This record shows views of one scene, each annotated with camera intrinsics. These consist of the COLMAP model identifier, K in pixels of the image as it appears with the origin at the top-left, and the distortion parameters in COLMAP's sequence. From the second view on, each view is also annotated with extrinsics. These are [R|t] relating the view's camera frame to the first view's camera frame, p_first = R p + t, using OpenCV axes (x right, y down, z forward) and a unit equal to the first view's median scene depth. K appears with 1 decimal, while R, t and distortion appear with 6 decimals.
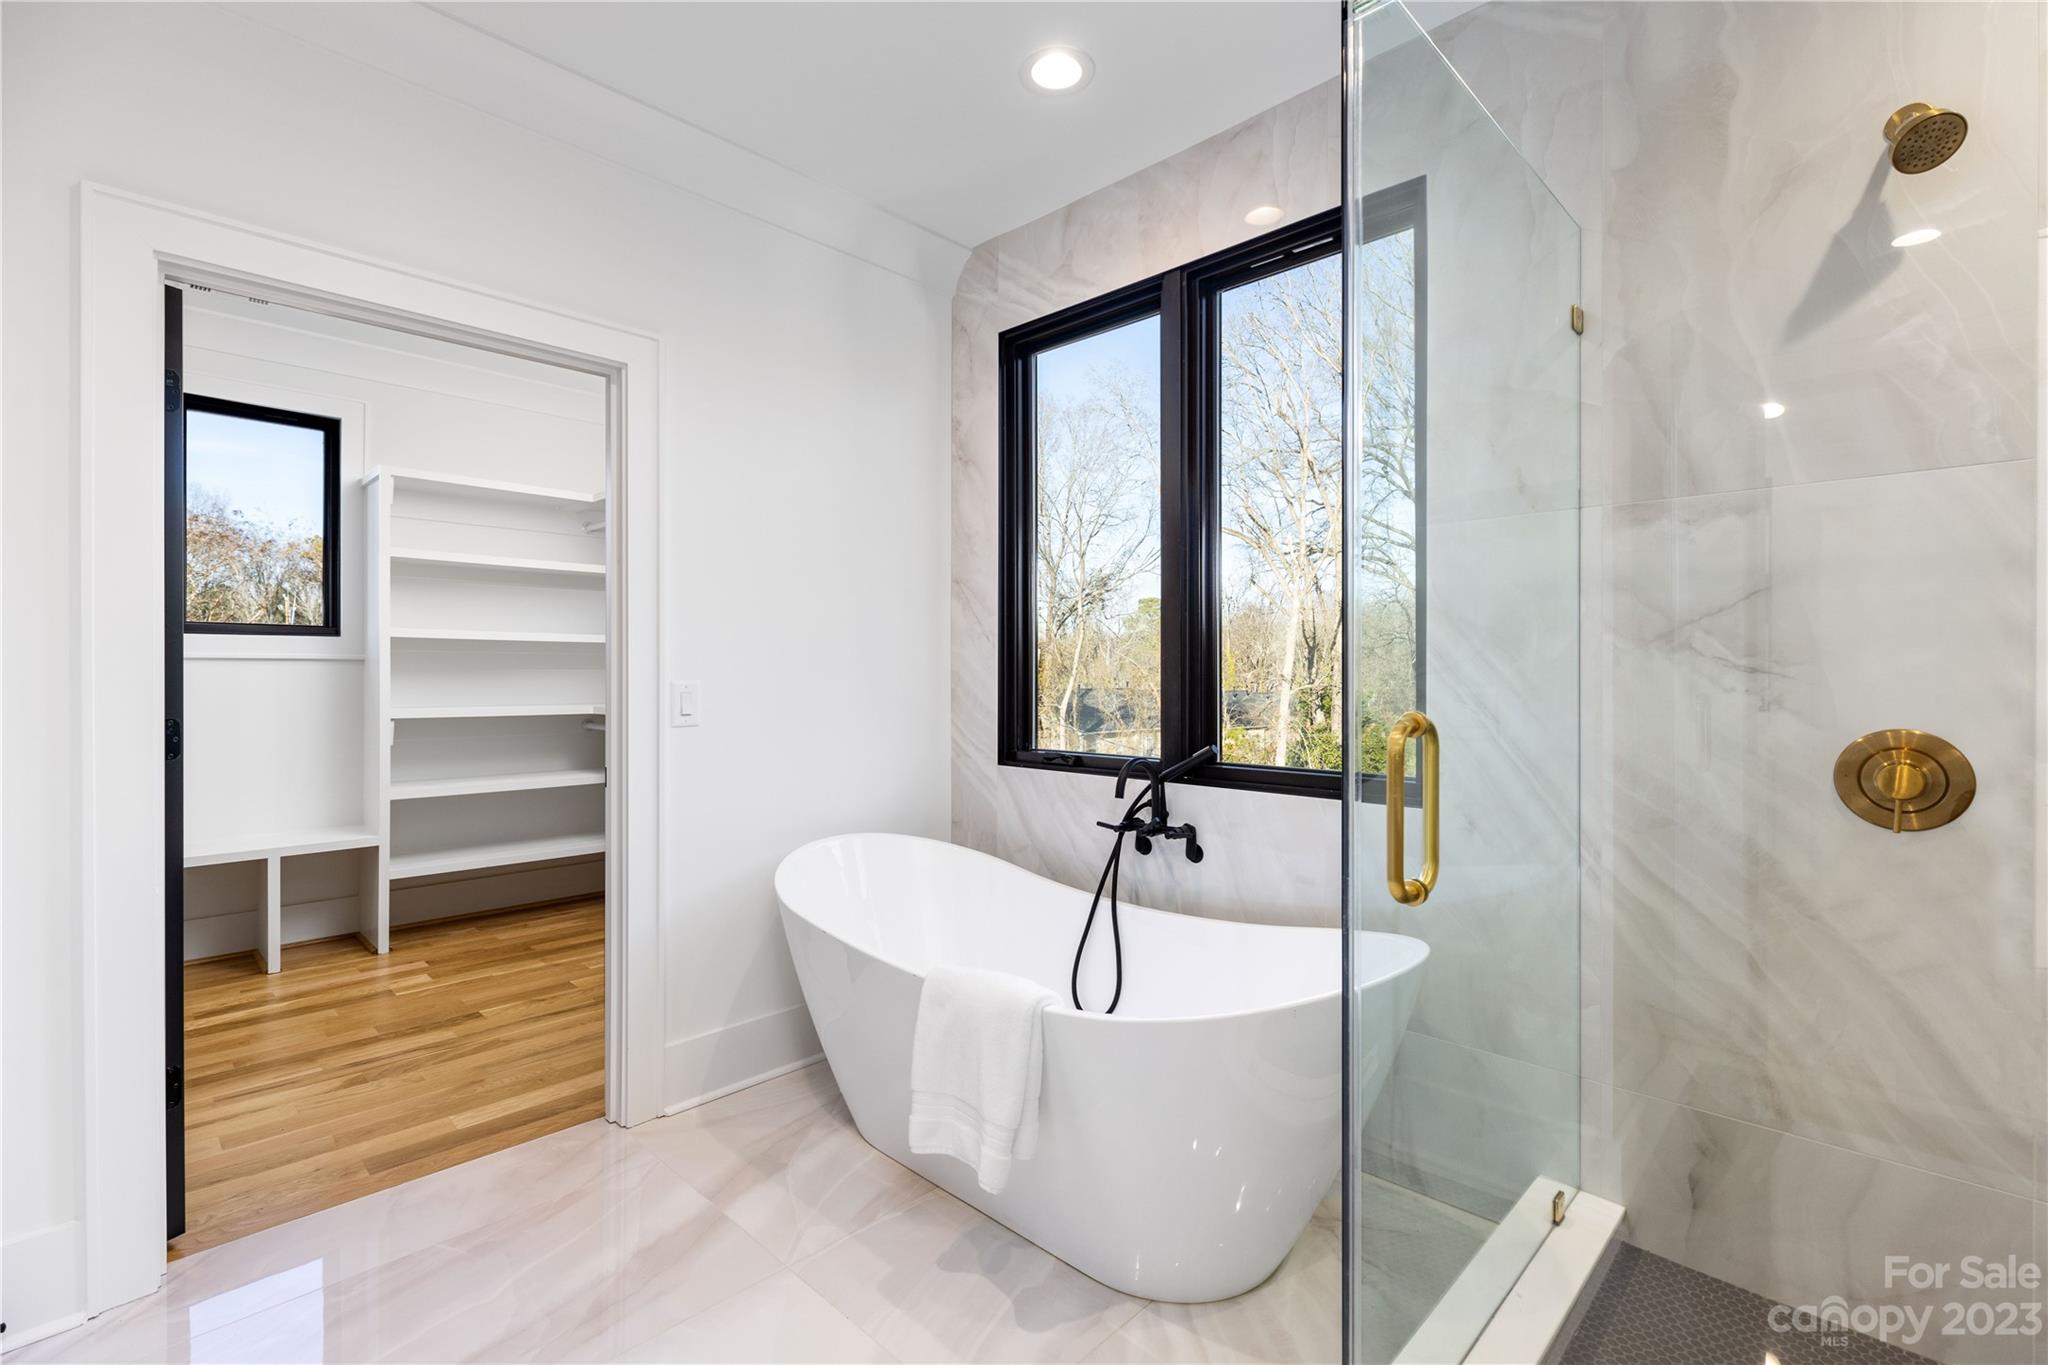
lens RADIAL K [[913.2, 0, 1019.3], [0, 913.2, 673.9], [0, 0, 1]] dist [0.001579, 0.000129]
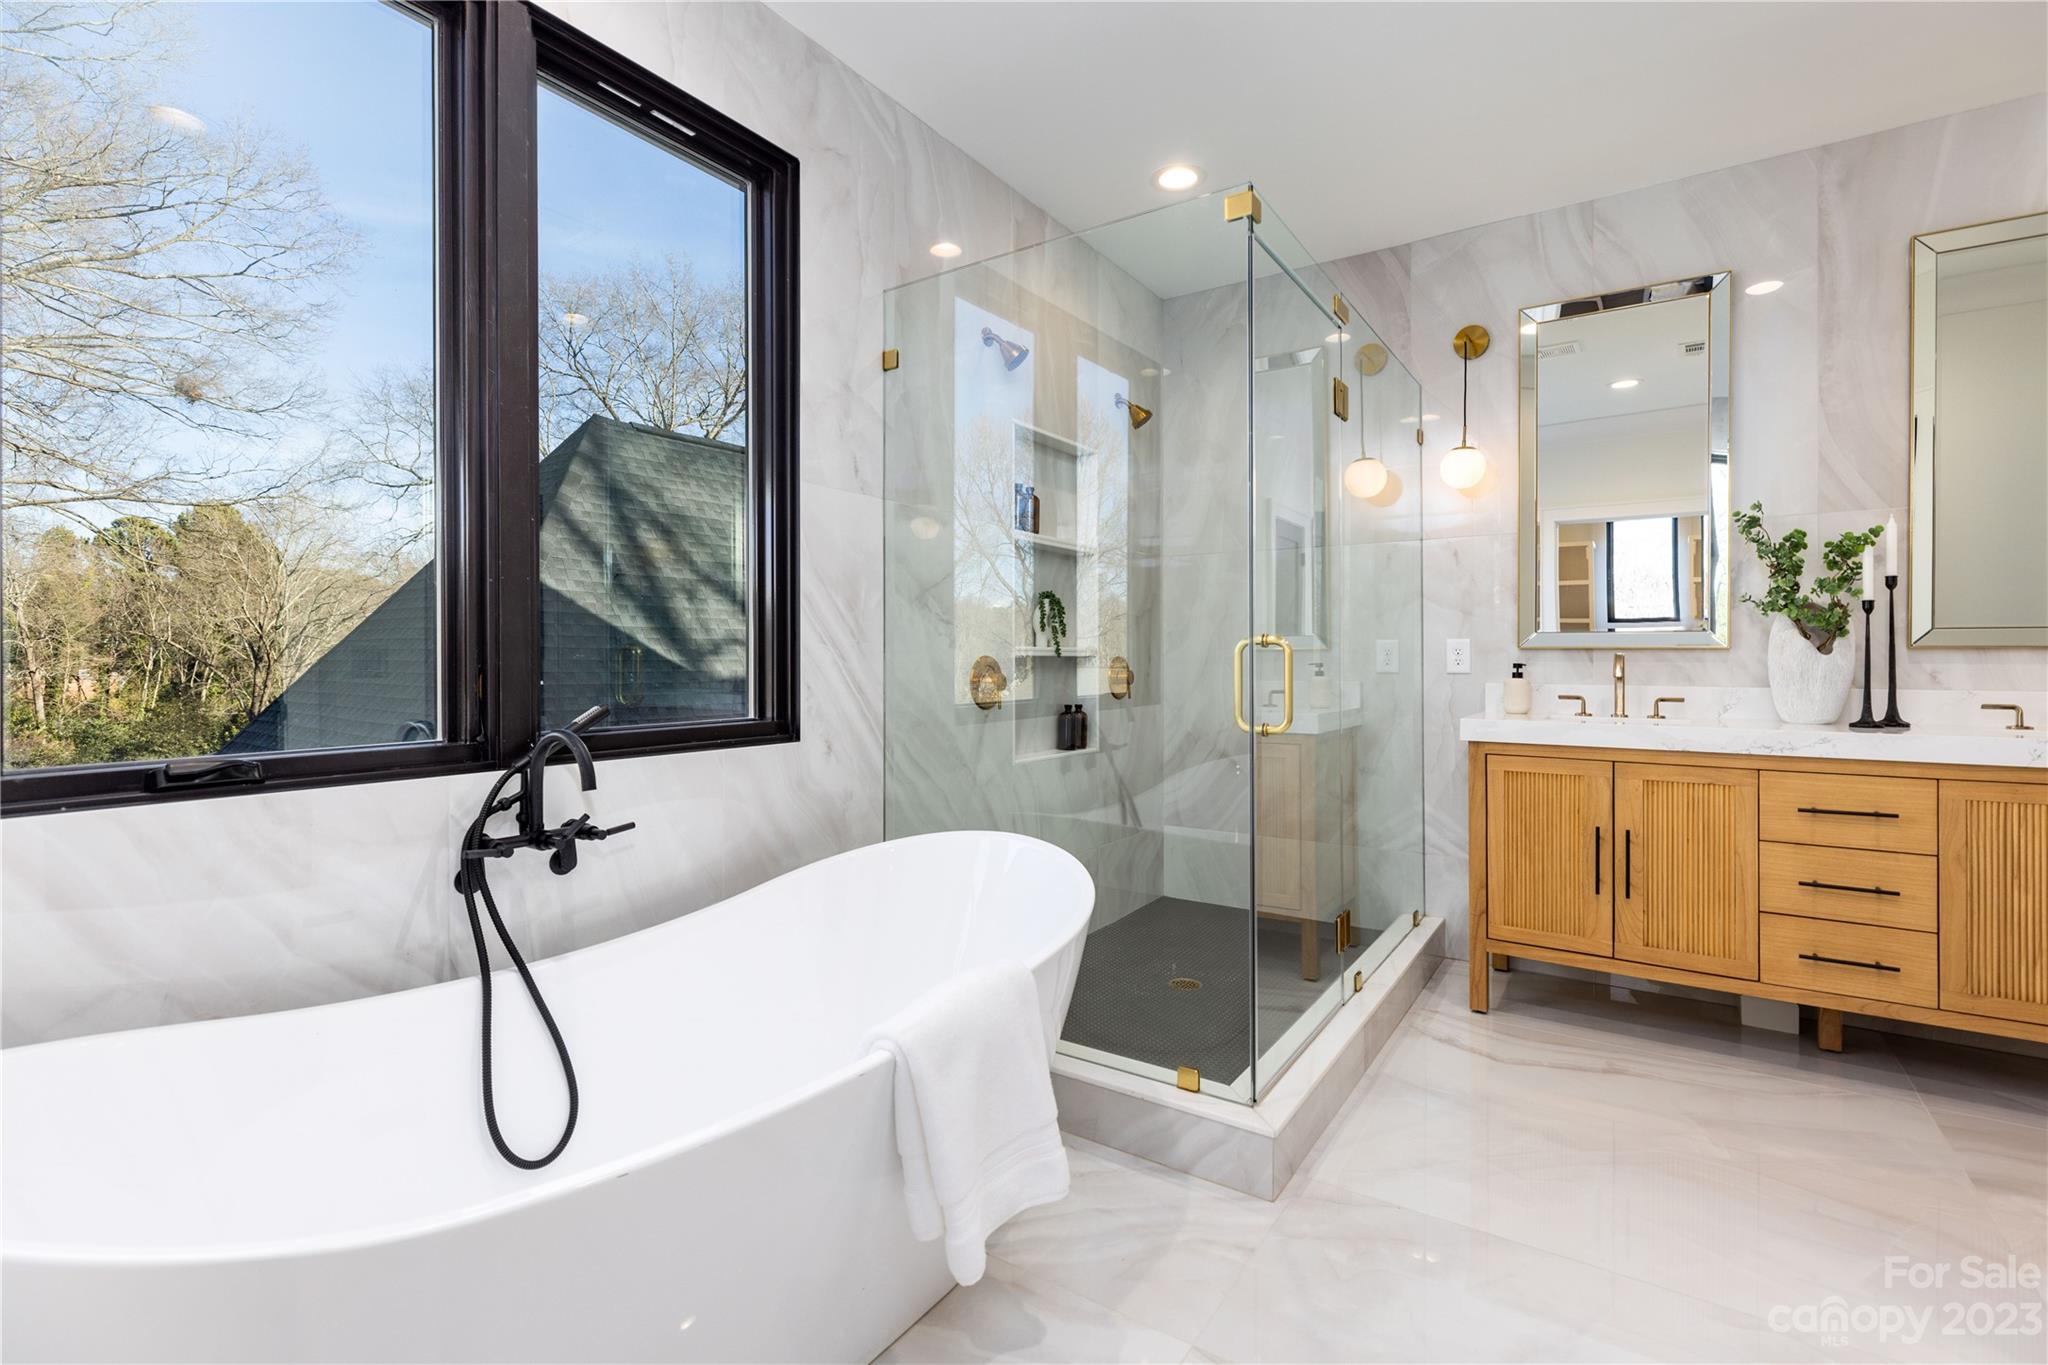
lens RADIAL K [[913.2, 0, 1019.3], [0, 913.2, 673.9], [0, 0, 1]] dist [0.001579, 0.000129]
pose [[-0.189944, -0.008355, 0.981759, -0.547047], [-0.003040, 0.999964, 0.007922, 0.048553], [-0.981790, -0.001480, -0.189962, 0.786525]]
